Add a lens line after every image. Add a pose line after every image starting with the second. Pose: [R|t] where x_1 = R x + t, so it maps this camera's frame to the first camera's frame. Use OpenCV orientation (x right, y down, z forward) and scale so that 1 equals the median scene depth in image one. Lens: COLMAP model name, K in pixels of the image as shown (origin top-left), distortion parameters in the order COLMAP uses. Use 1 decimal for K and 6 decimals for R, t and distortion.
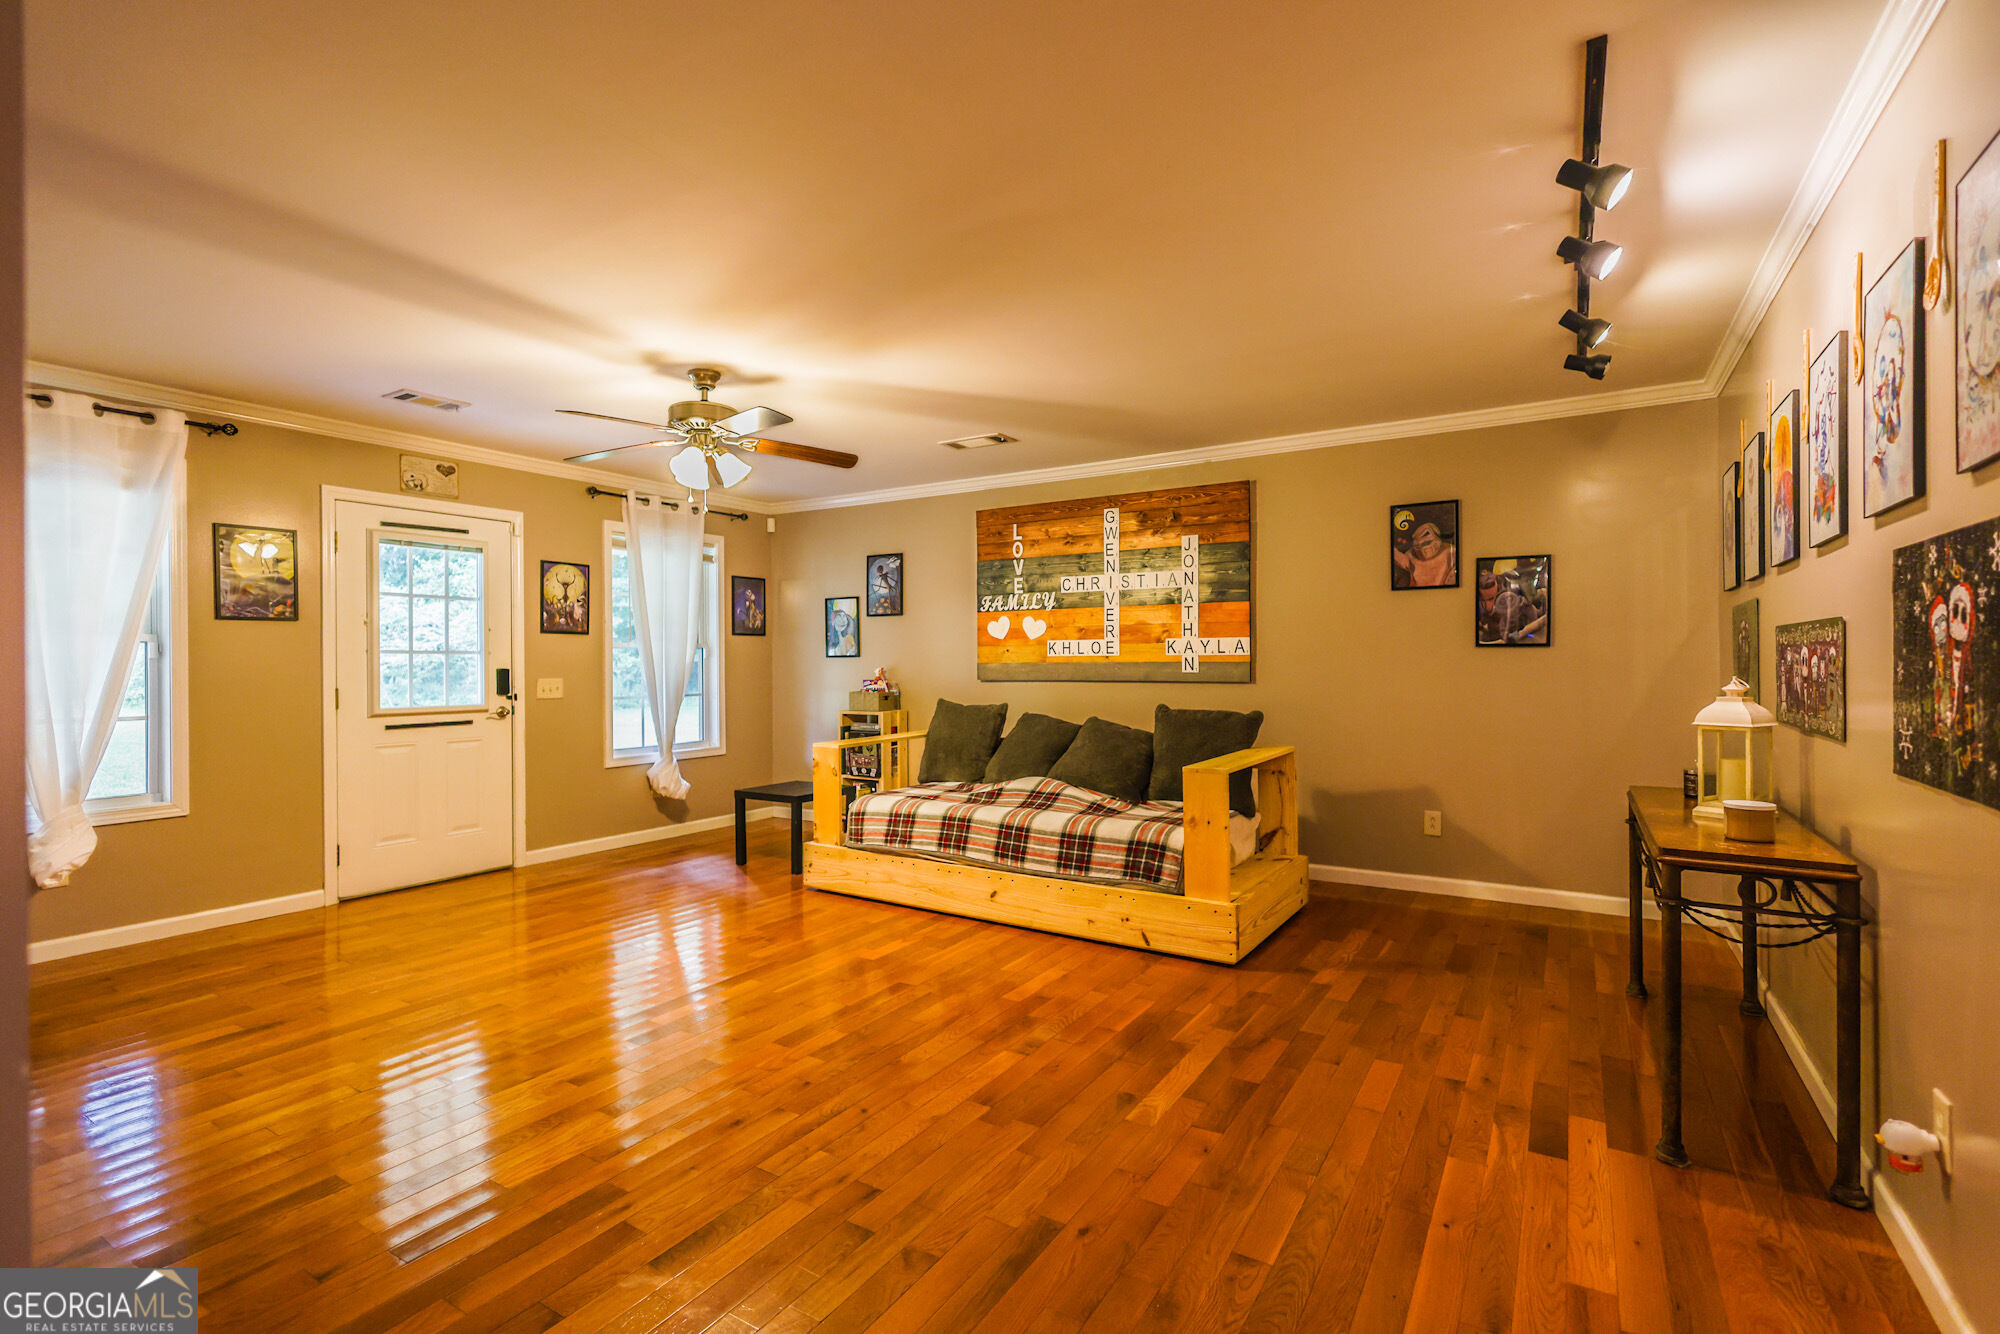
lens RADIAL K [[922.2, 0, 1002.0], [0, 922.2, 666.6], [0, 0, 1]] dist [0.002646, 0.000548]
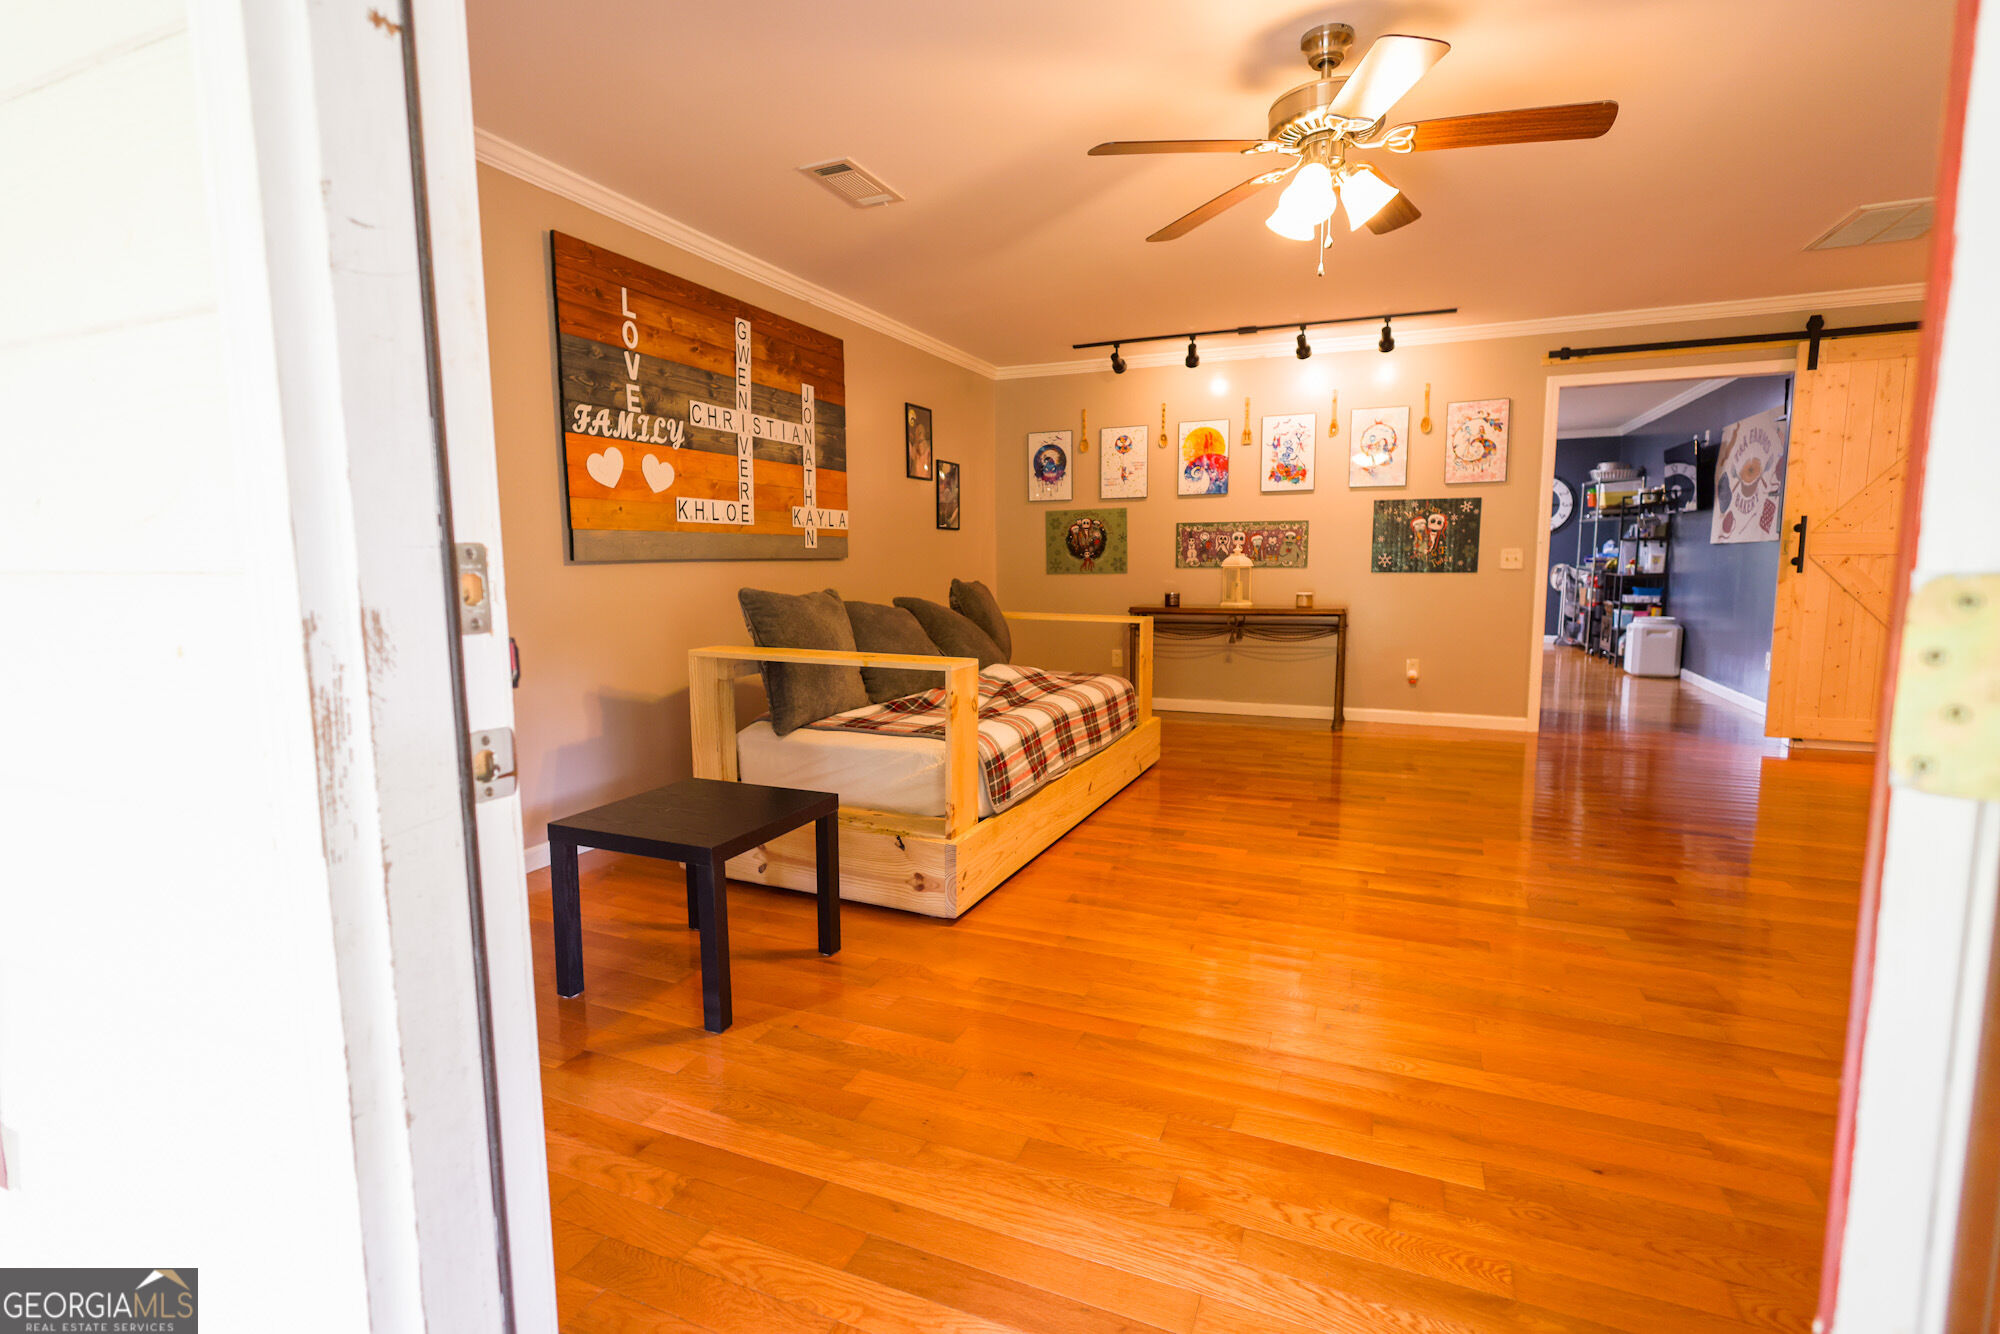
lens RADIAL K [[922.2, 0, 1004.1], [0, 922.2, 660.5], [0, 0, 1]] dist [0.002646, 0.000548]
pose [[-0.156380, -0.105965, 0.981996, -0.648224], [0.013435, 0.993908, 0.109390, 0.018257], [-0.987606, 0.030300, -0.154004, 0.907634]]
